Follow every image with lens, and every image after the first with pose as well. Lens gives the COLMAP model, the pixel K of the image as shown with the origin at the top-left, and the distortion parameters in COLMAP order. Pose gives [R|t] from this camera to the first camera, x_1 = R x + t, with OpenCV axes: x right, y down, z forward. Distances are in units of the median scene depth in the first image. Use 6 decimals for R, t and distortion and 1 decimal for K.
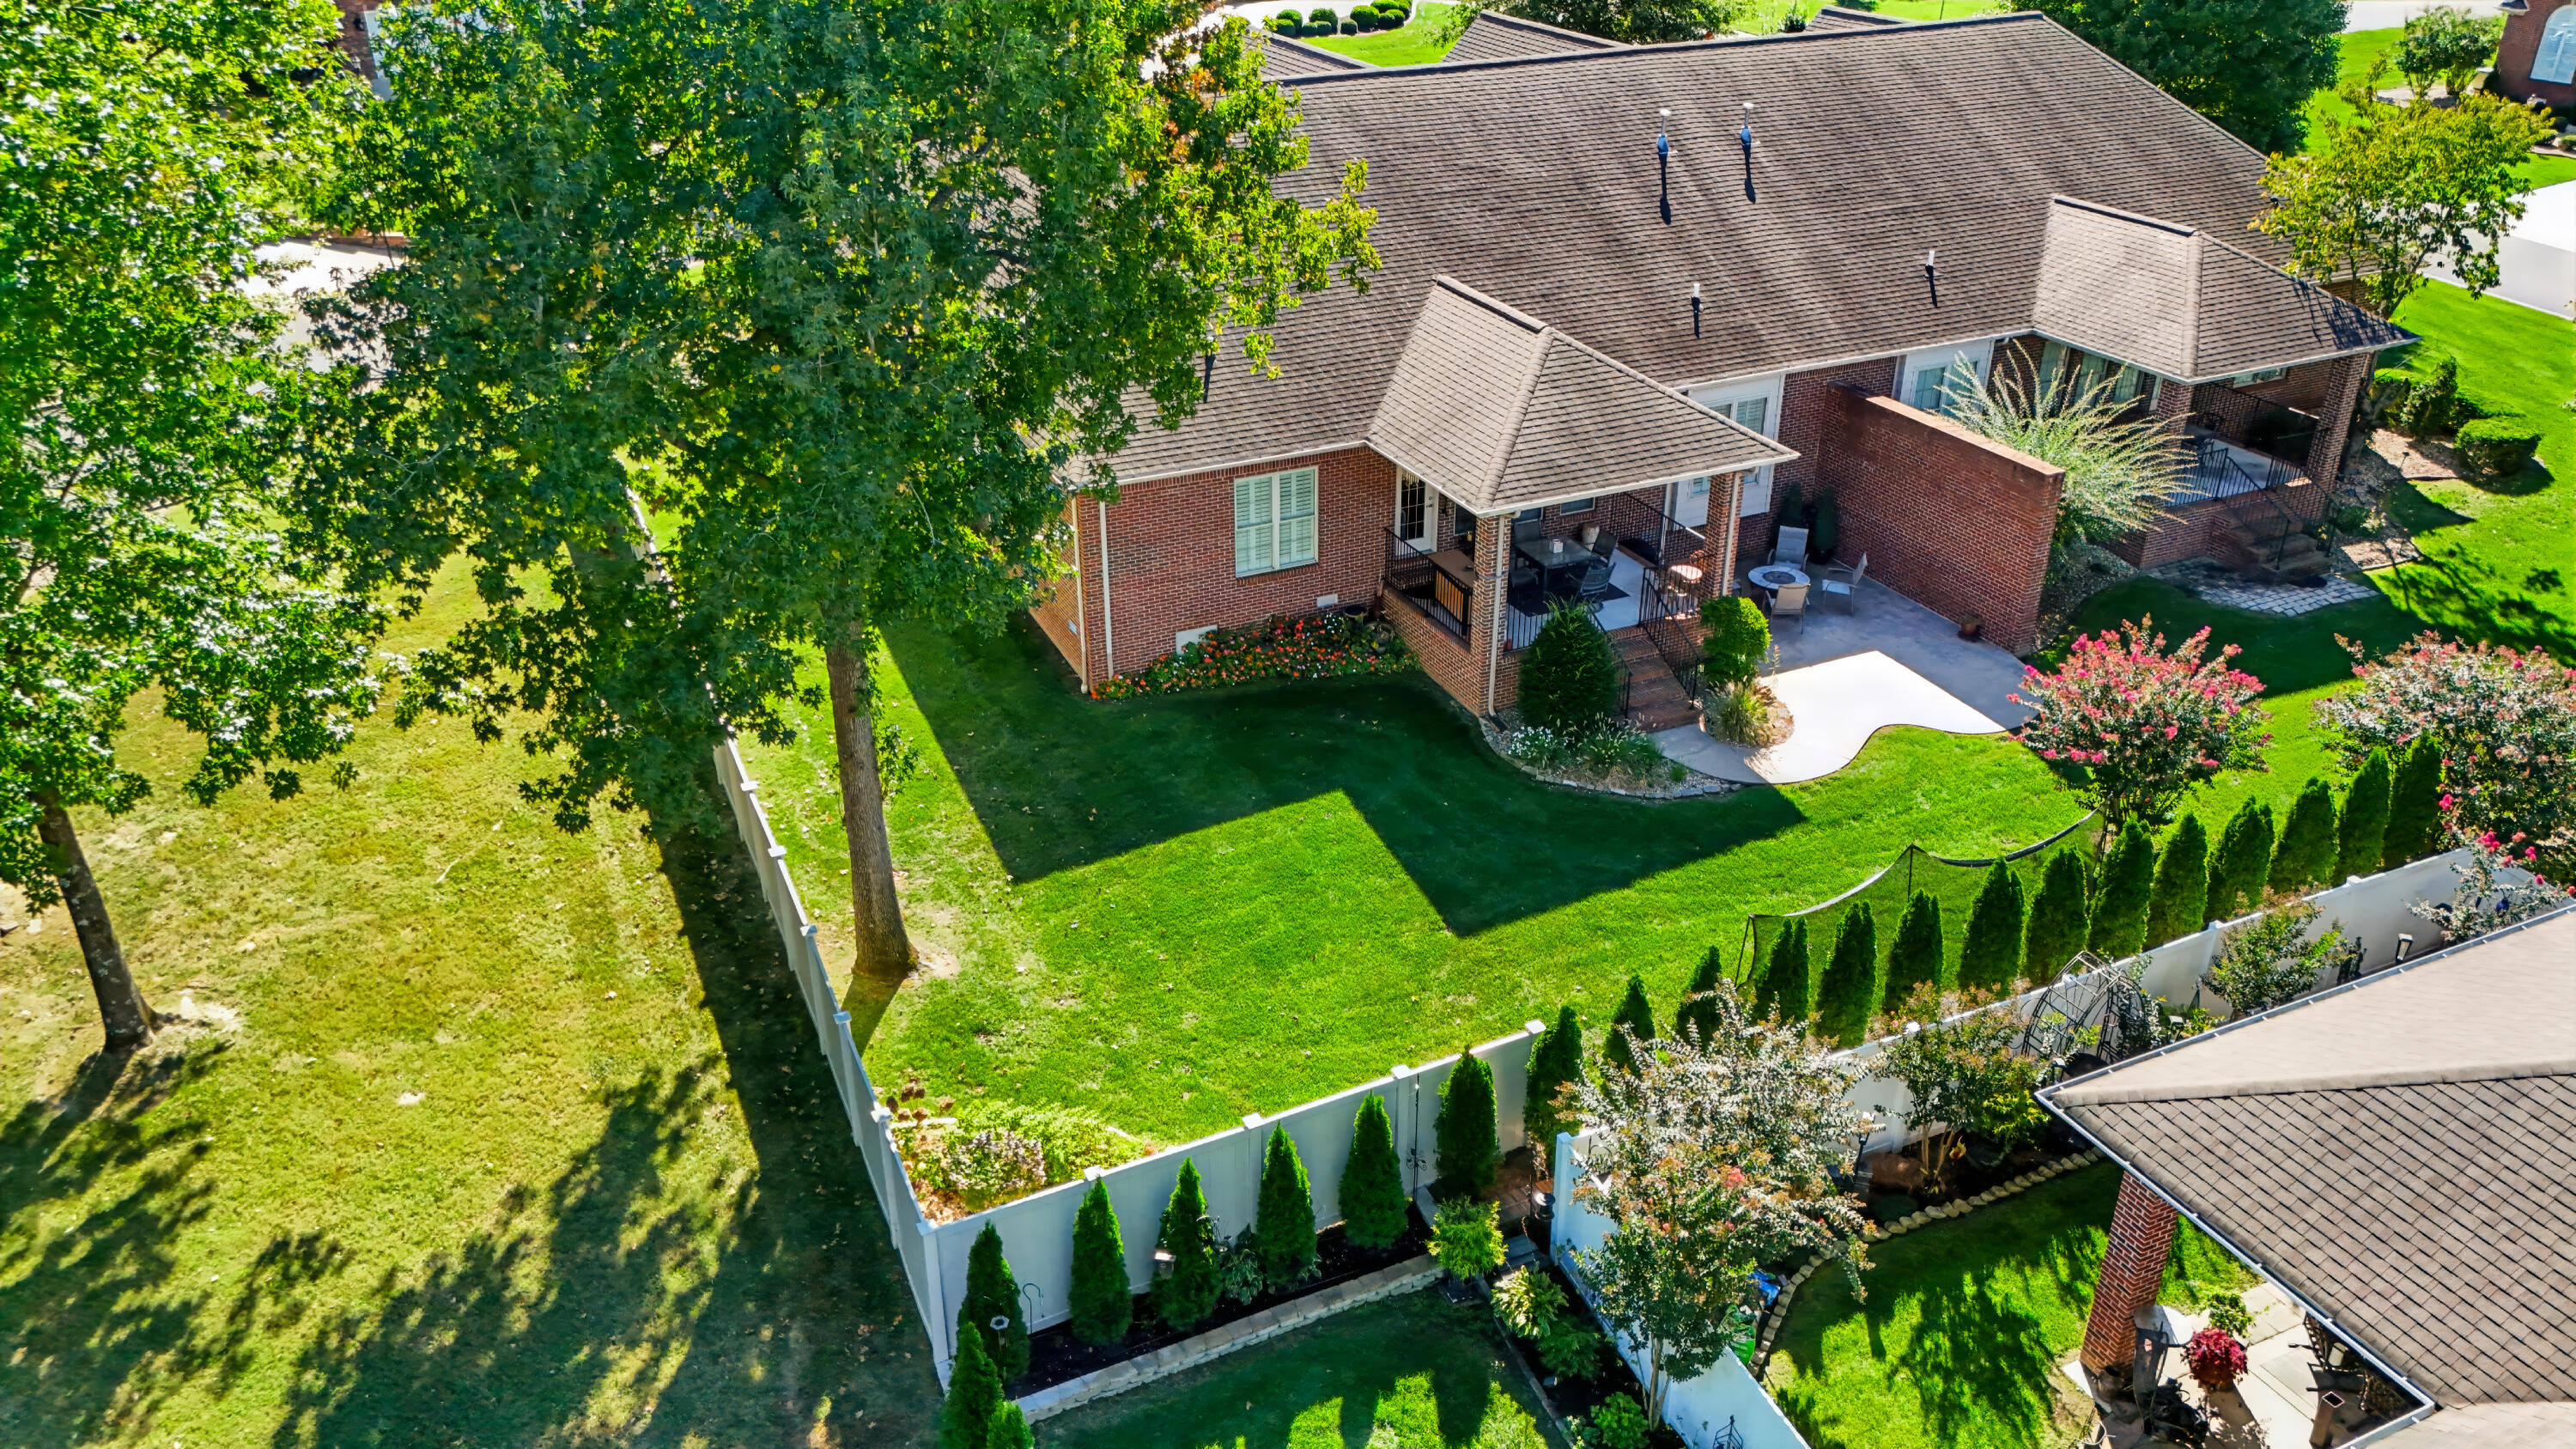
lens RADIAL K [[1898.3, 0, 1288.0], [0, 1898.3, 724.5], [0, 0, 1]] dist [0.037046, -0.001326]
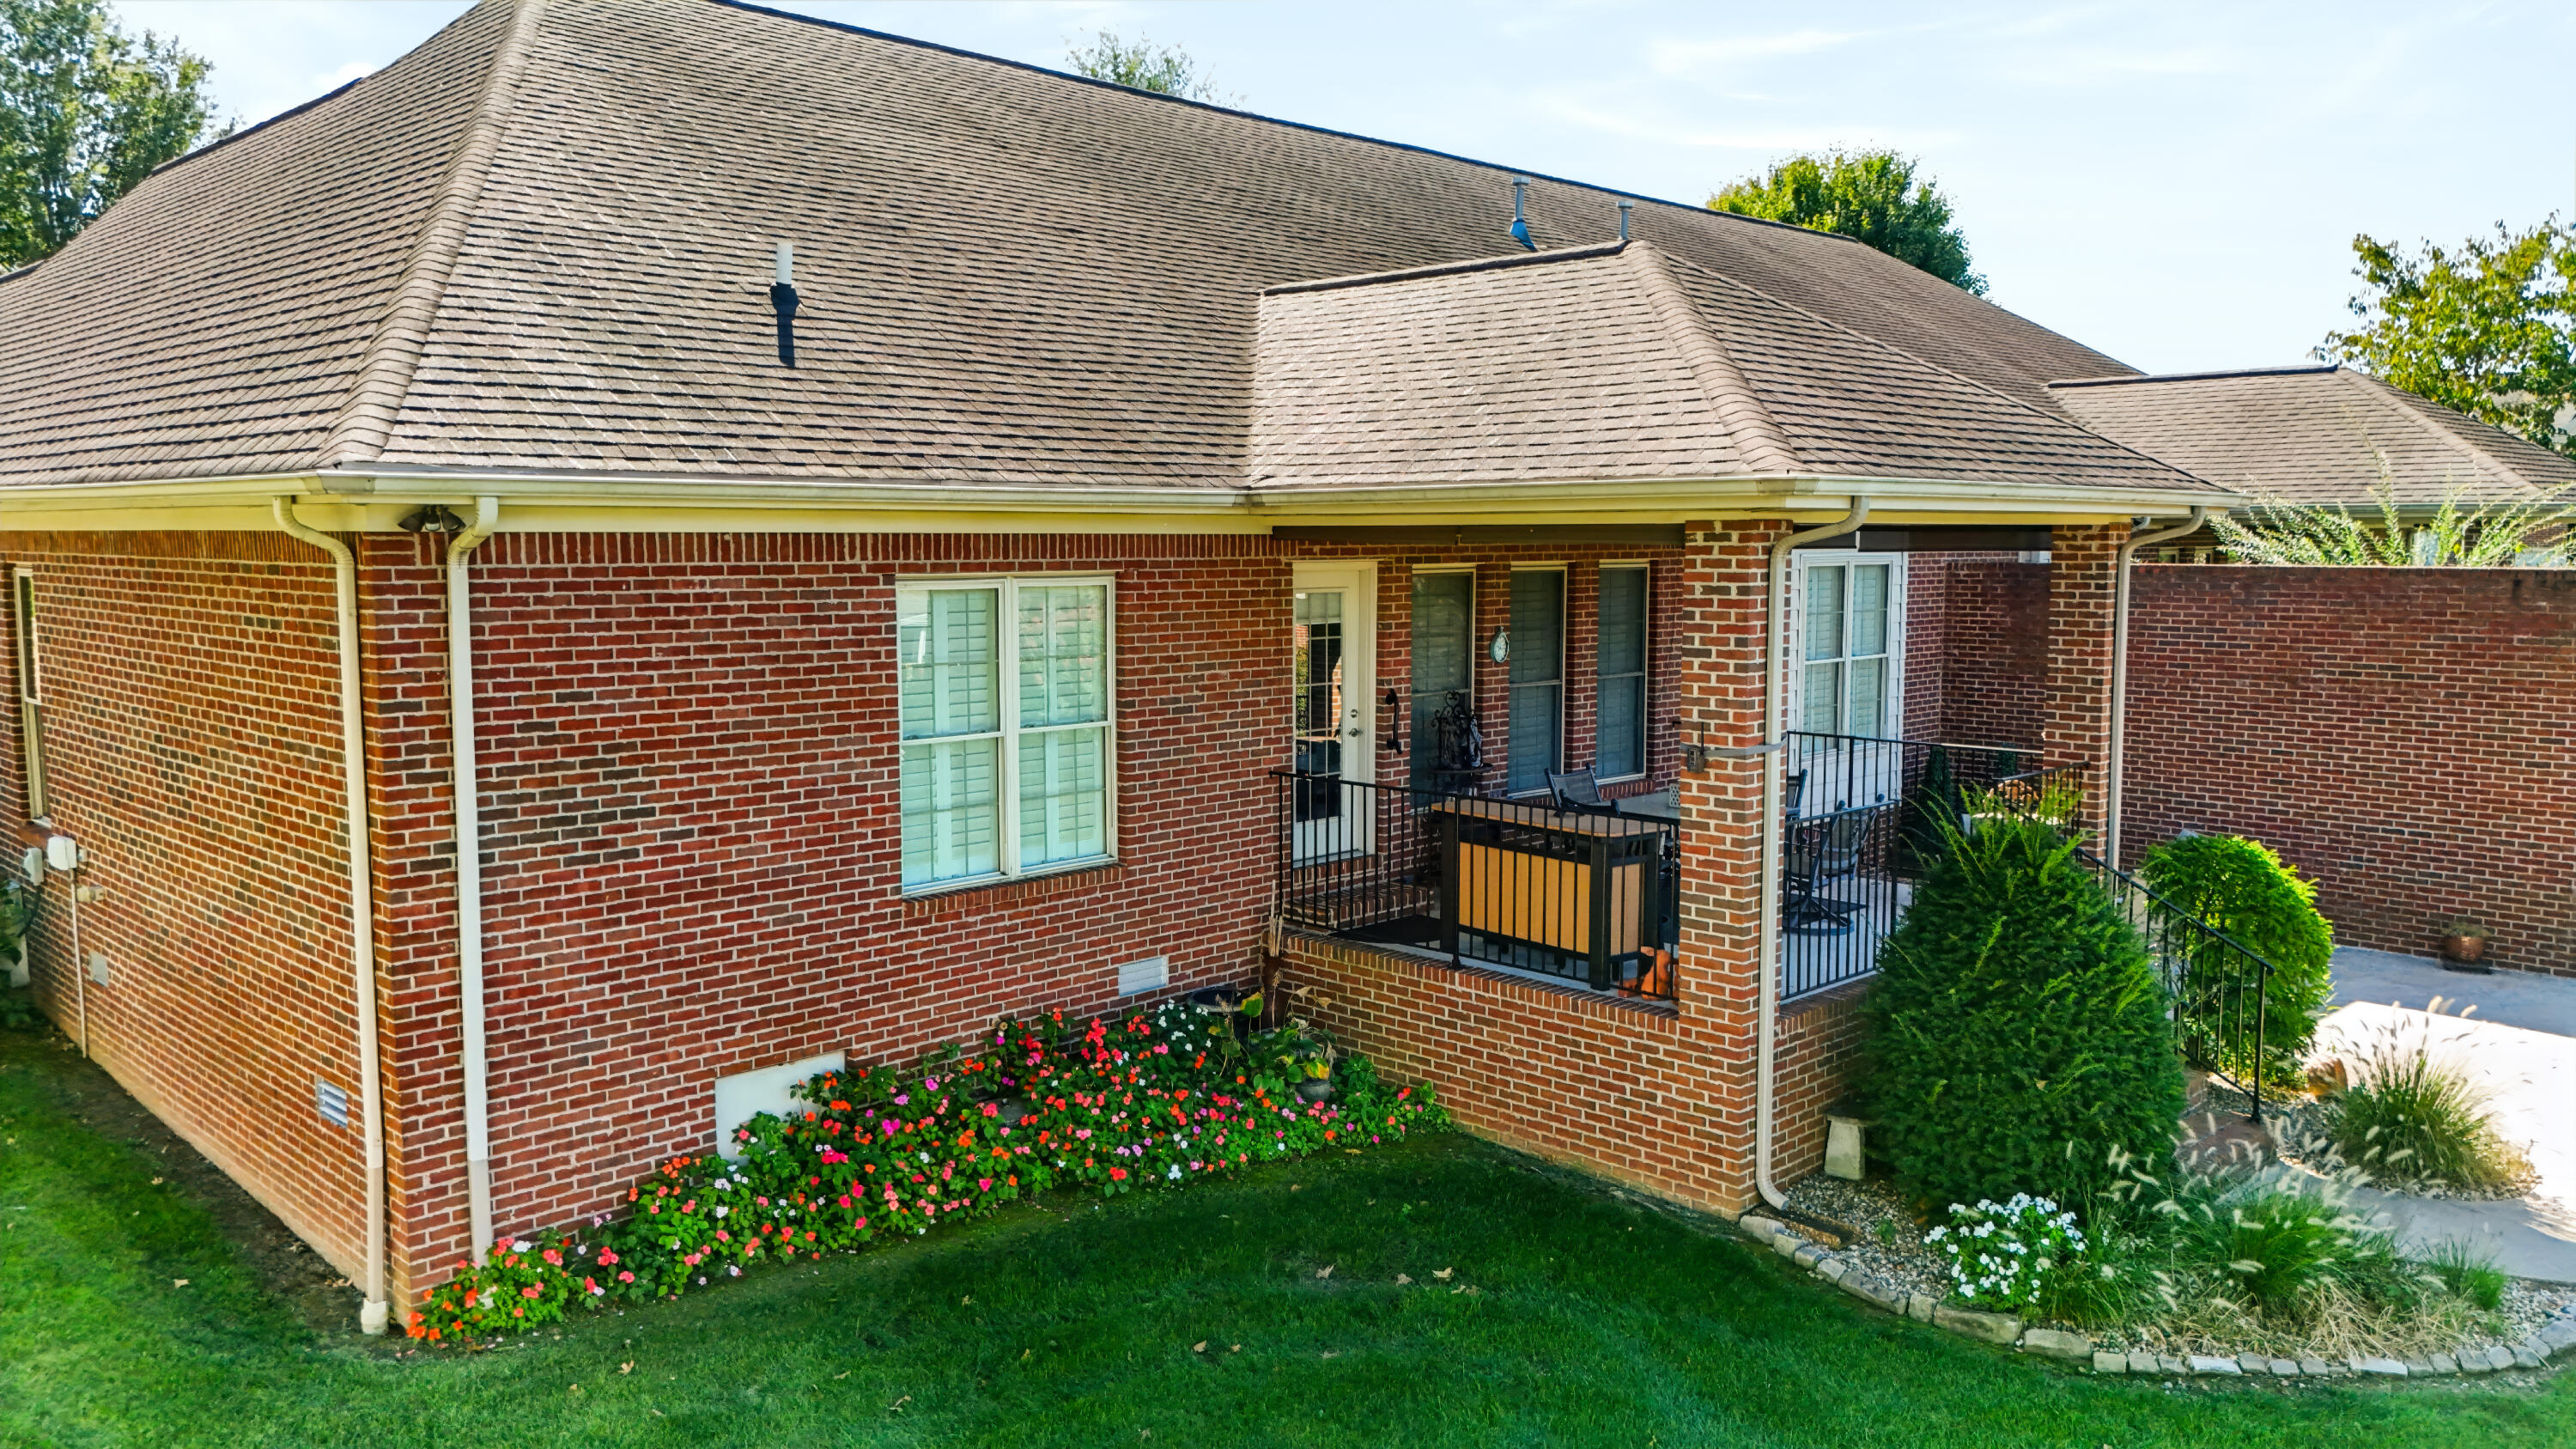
lens RADIAL K [[1898.3, 0, 1288.0], [0, 1898.3, 724.5], [0, 0, 1]] dist [0.037046, -0.001326]
pose [[0.940209, -0.027940, 0.339451, -0.075347], [0.153314, 0.924671, -0.348538, 0.019258], [-0.304143, 0.379741, 0.873667, 0.688184]]
